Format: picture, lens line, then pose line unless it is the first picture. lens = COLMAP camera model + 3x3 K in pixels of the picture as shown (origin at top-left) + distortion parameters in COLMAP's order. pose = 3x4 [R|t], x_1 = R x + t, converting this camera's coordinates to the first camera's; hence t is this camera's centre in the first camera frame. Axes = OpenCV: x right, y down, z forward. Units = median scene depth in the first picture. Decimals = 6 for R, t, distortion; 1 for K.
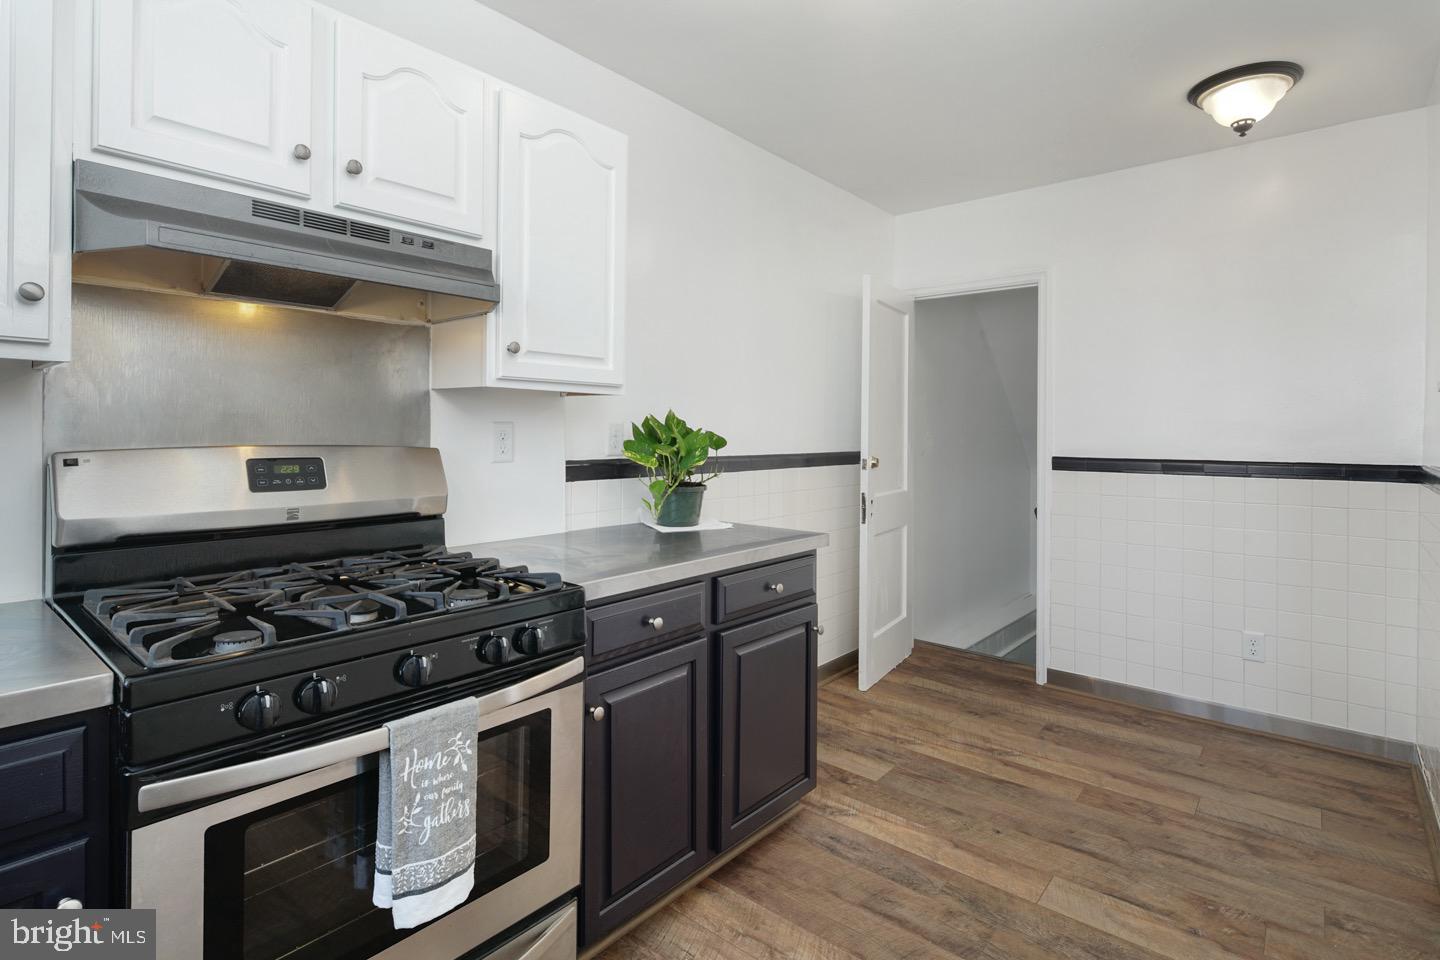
lens RADIAL K [[706.0, 0, 761.3], [0, 706.0, 426.1], [0, 0, 1]] dist [-0.002809, -0.000756]
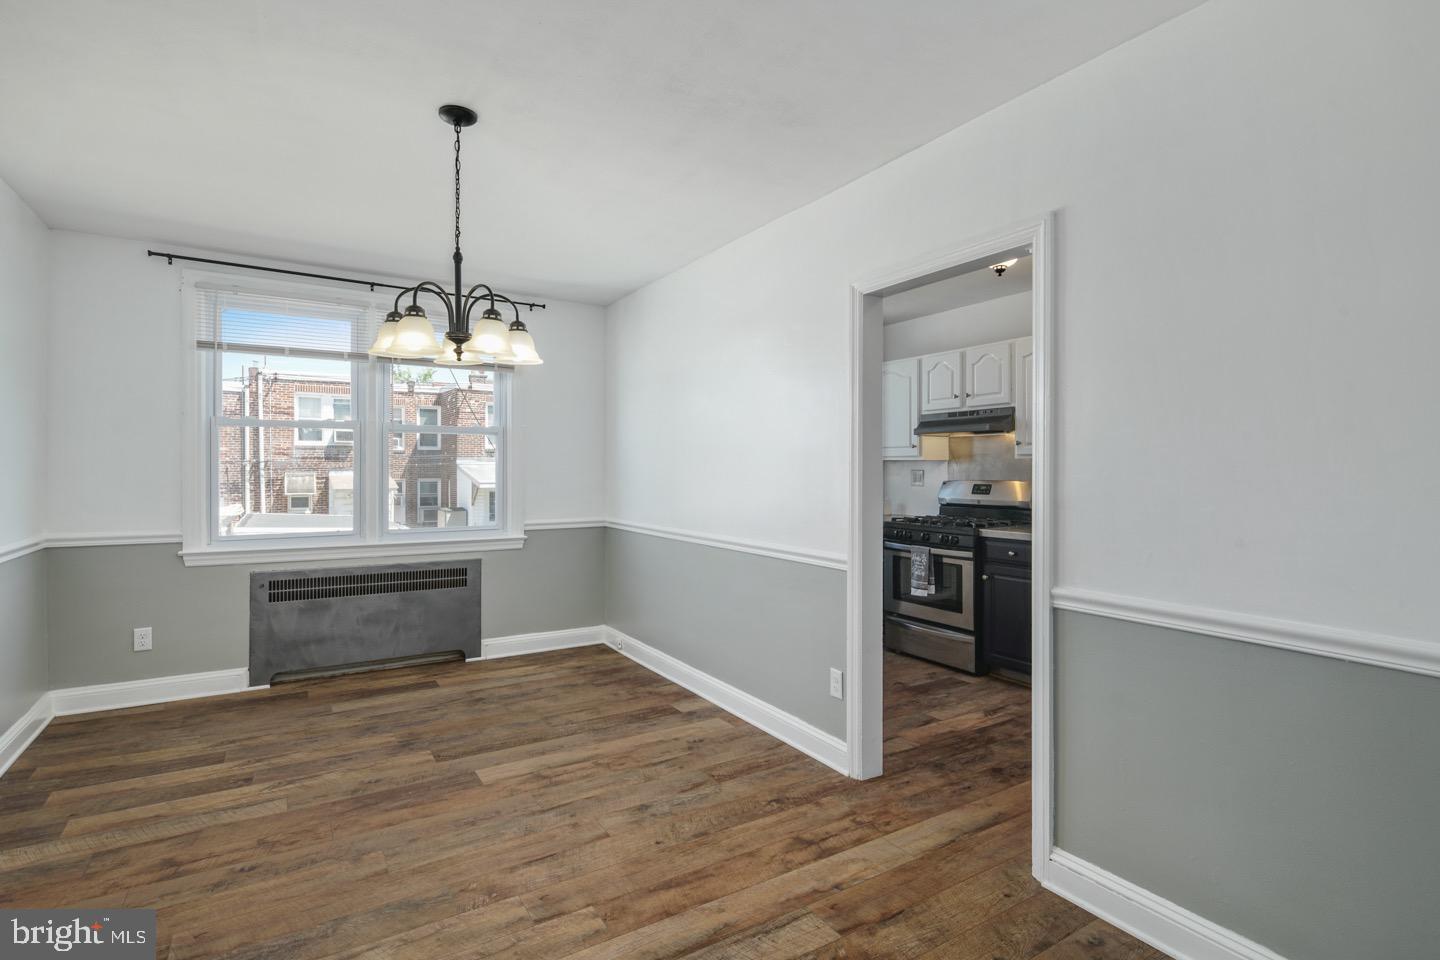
lens RADIAL K [[699.1, 0, 717.2], [0, 699.1, 470.0], [0, 0, 1]] dist [-0.002566, -0.001737]
pose [[-0.332371, -0.011808, -0.943075, 2.735259], [-0.001026, 0.999926, -0.012159, 0.020627], [0.943148, -0.003074, -0.332358, 0.932509]]
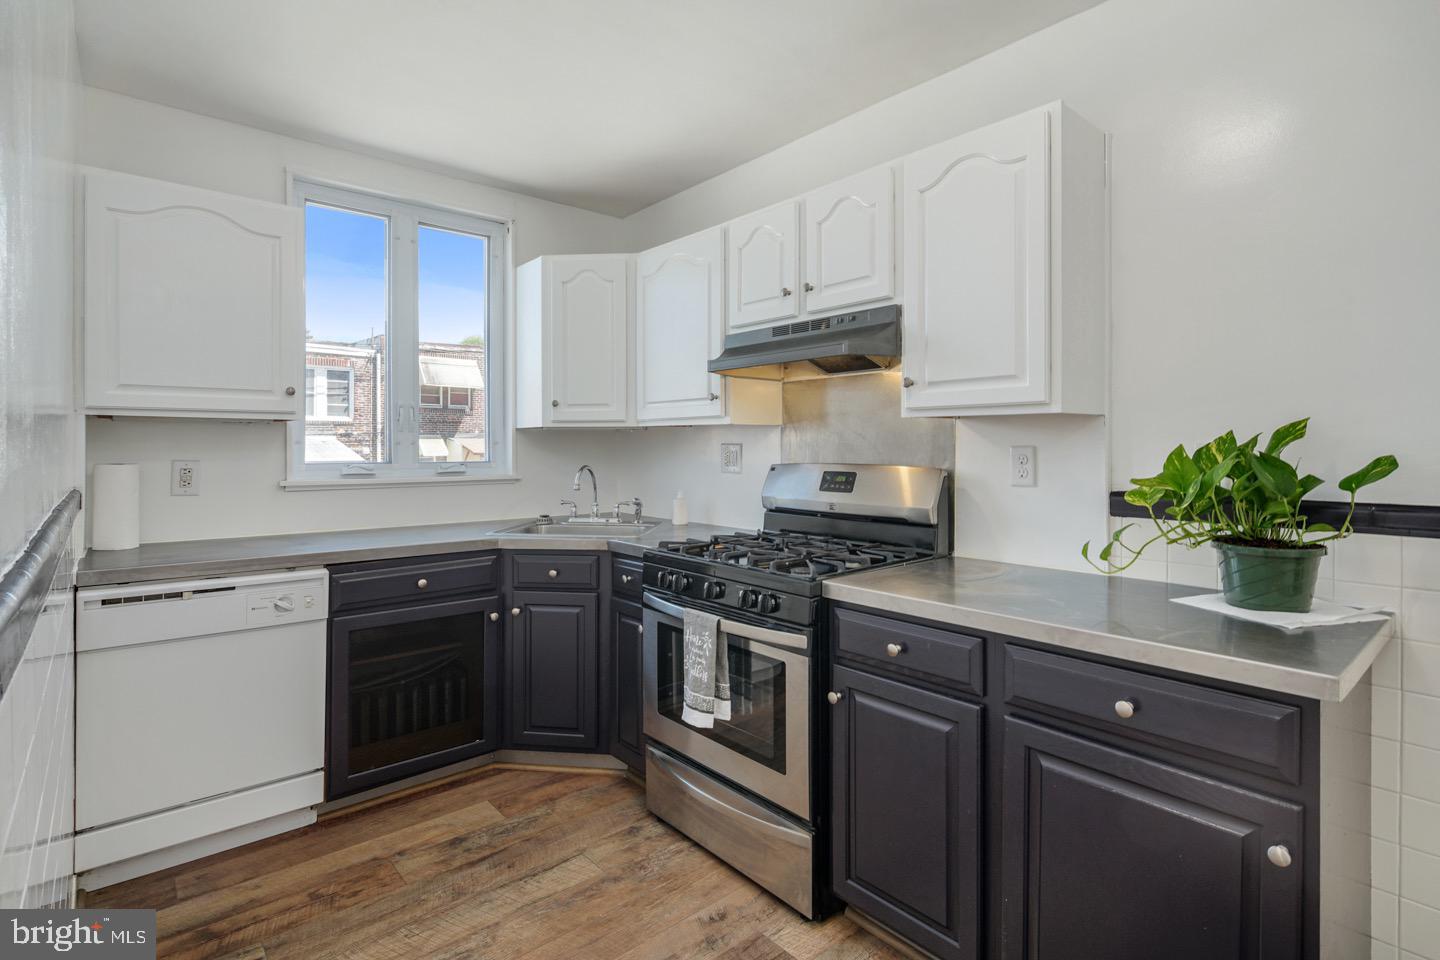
lens RADIAL K [[703.5, 0, 720.1], [0, 703.5, 455.3], [0, 0, 1]] dist [0.000690, -0.000609]
pose [[-0.183766, 0.001056, -0.982969, 0.955203], [0.002369, 0.999997, 0.000632, 0.006721], [0.982967, -0.002212, -0.183768, 1.041136]]
